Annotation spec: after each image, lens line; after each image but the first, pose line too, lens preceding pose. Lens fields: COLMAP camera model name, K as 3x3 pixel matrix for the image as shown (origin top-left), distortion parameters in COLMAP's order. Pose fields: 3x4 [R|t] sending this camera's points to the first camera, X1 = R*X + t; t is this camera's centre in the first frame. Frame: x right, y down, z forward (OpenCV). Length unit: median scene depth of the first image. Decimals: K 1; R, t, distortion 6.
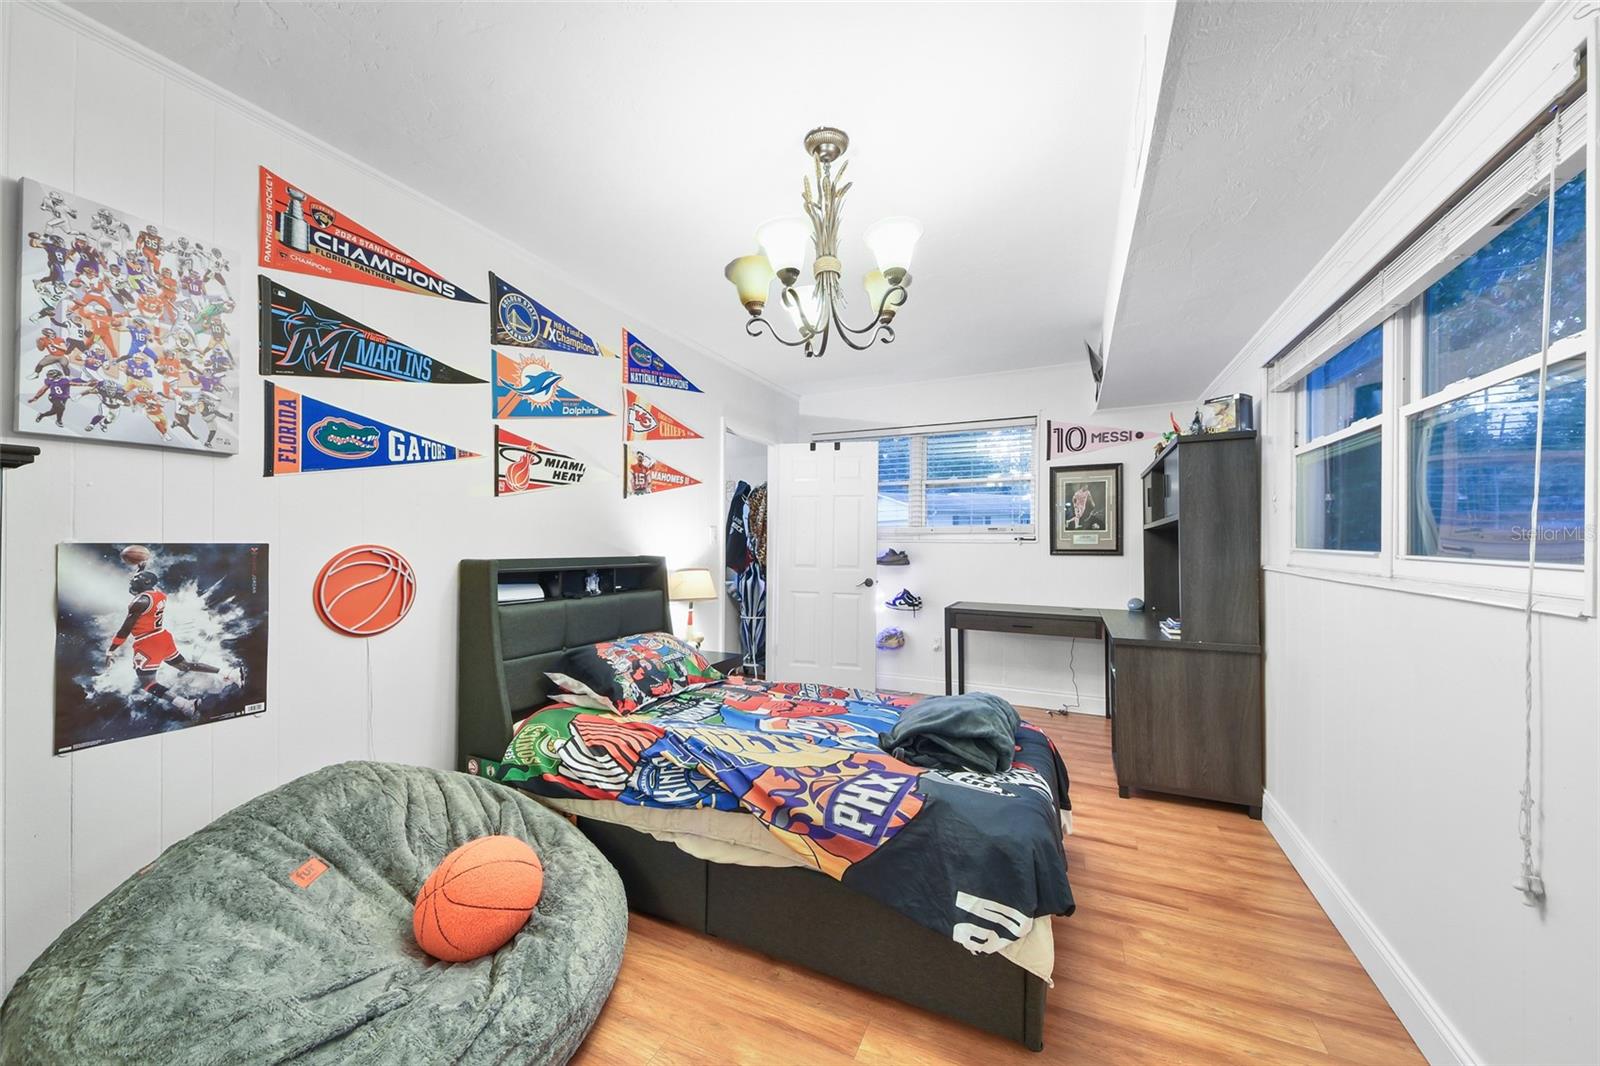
lens RADIAL K [[576.6, 0, 794.6], [0, 576.6, 532.9], [0, 0, 1]] dist [0.014681, -0.008458]
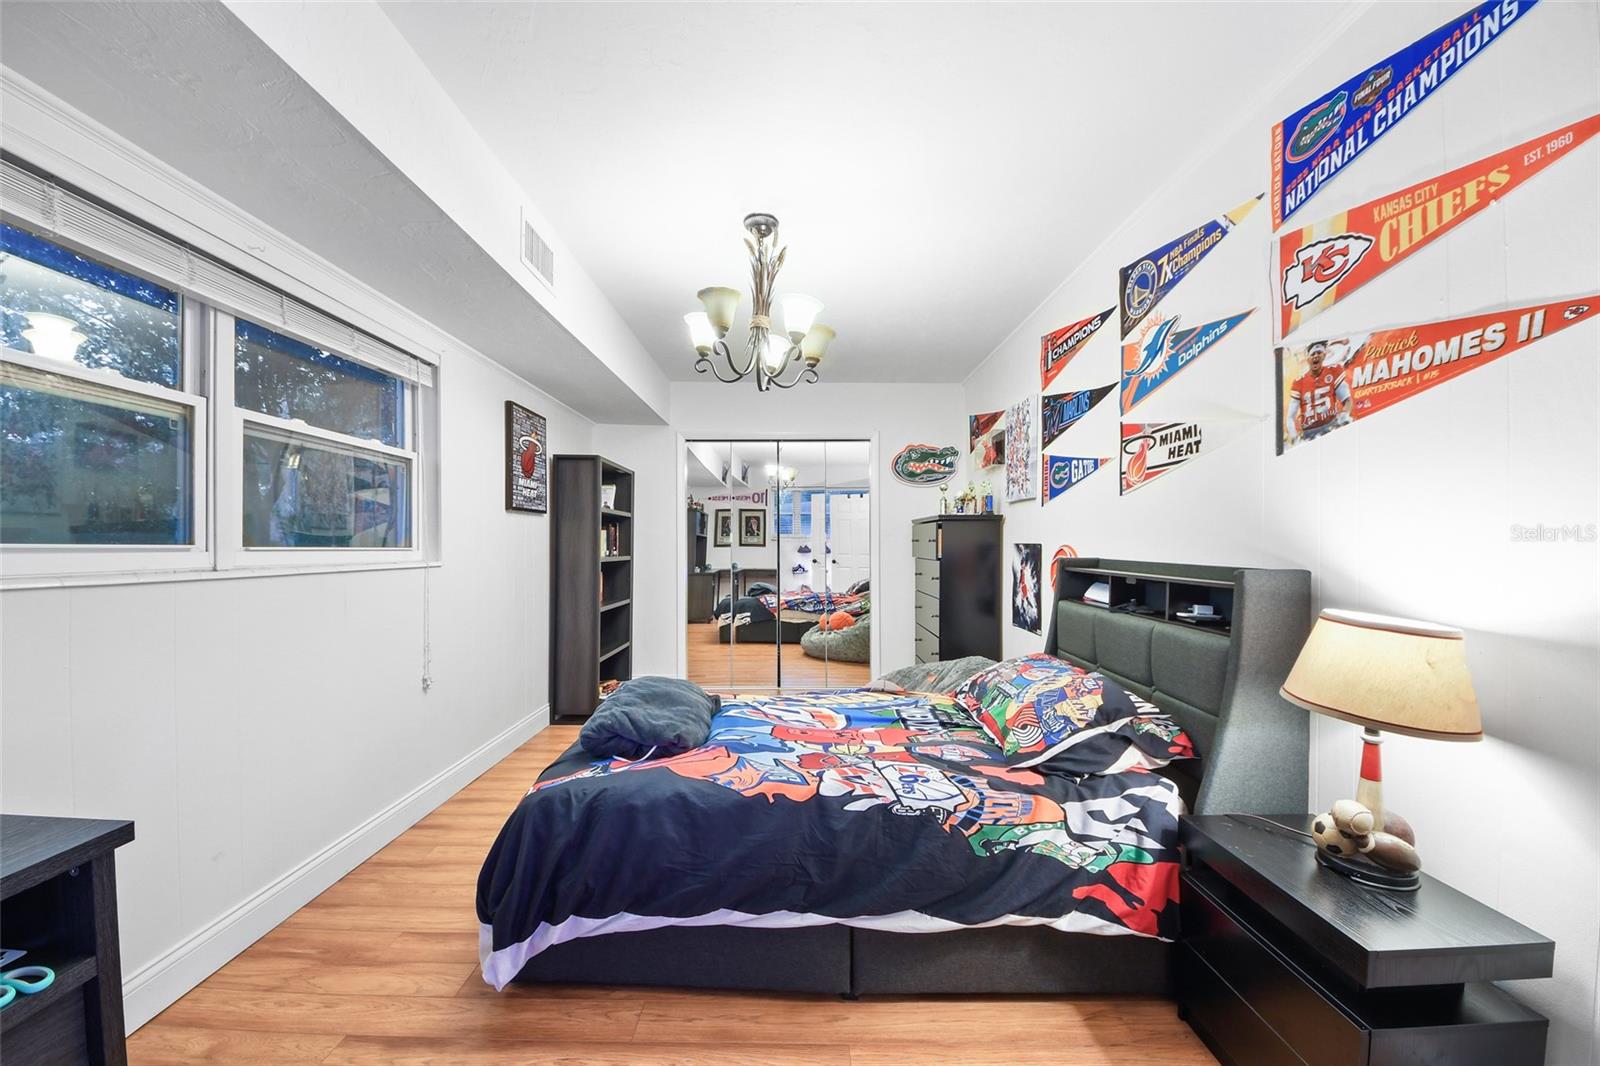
lens RADIAL K [[576.6, 0, 794.6], [0, 576.6, 532.9], [0, 0, 1]] dist [0.014681, -0.008458]
pose [[-0.906059, -0.013103, -0.422948, 0.346834], [0.001201, 0.999437, -0.033535, 0.028551], [0.423149, -0.030892, -0.905533, 1.451514]]
